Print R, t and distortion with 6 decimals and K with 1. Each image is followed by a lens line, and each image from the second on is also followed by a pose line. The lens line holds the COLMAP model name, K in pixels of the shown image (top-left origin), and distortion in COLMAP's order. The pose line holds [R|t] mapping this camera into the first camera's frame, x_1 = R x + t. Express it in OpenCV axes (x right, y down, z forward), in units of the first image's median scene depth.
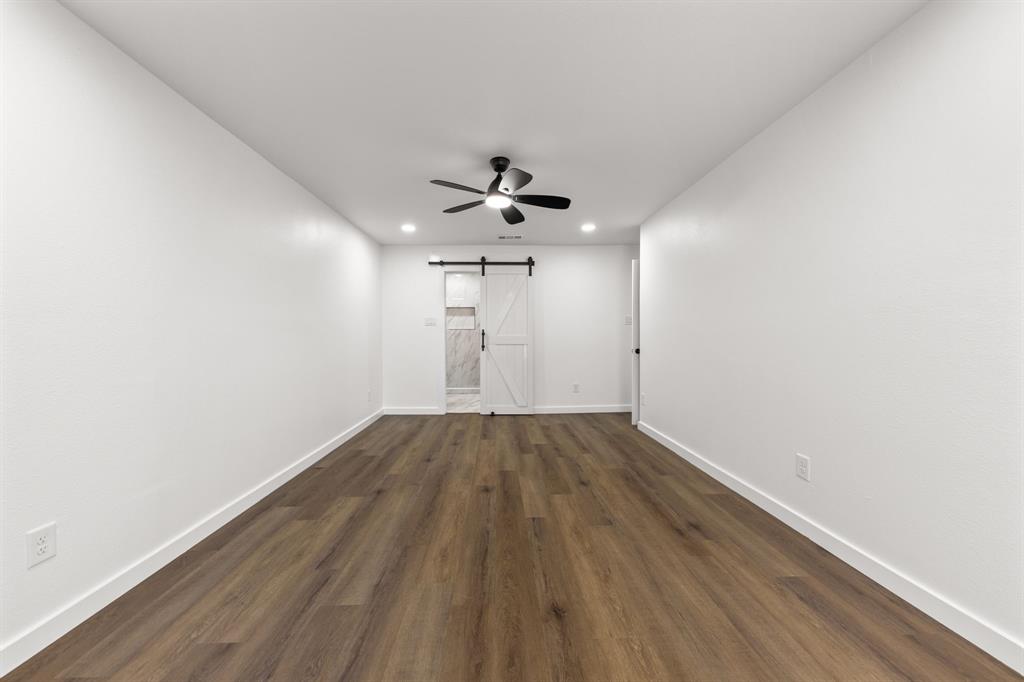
lens RADIAL K [[362.0, 0, 507.2], [0, 362.0, 340.3], [0, 0, 1]] dist [0.001720, -0.000078]
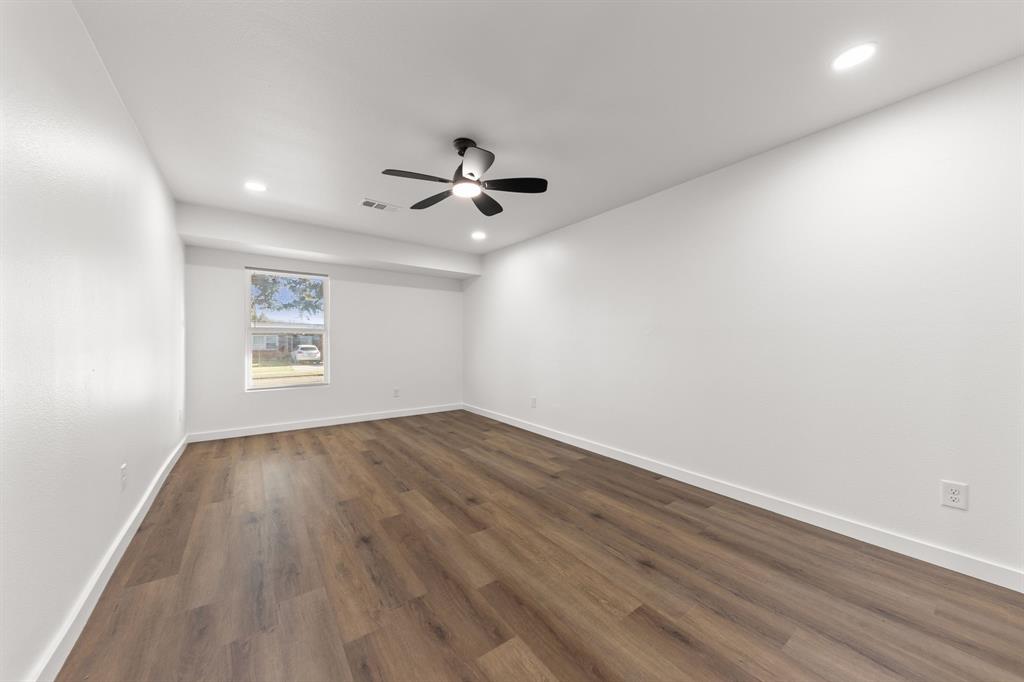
lens RADIAL K [[368.1, 0, 524.9], [0, 368.1, 329.8], [0, 0, 1]] dist [0.009401, -0.000047]
pose [[-0.814167, -0.015184, -0.580433, 0.419785], [-0.005711, 0.999819, -0.018144, -0.028153], [0.580603, -0.011457, -0.814106, 1.944844]]
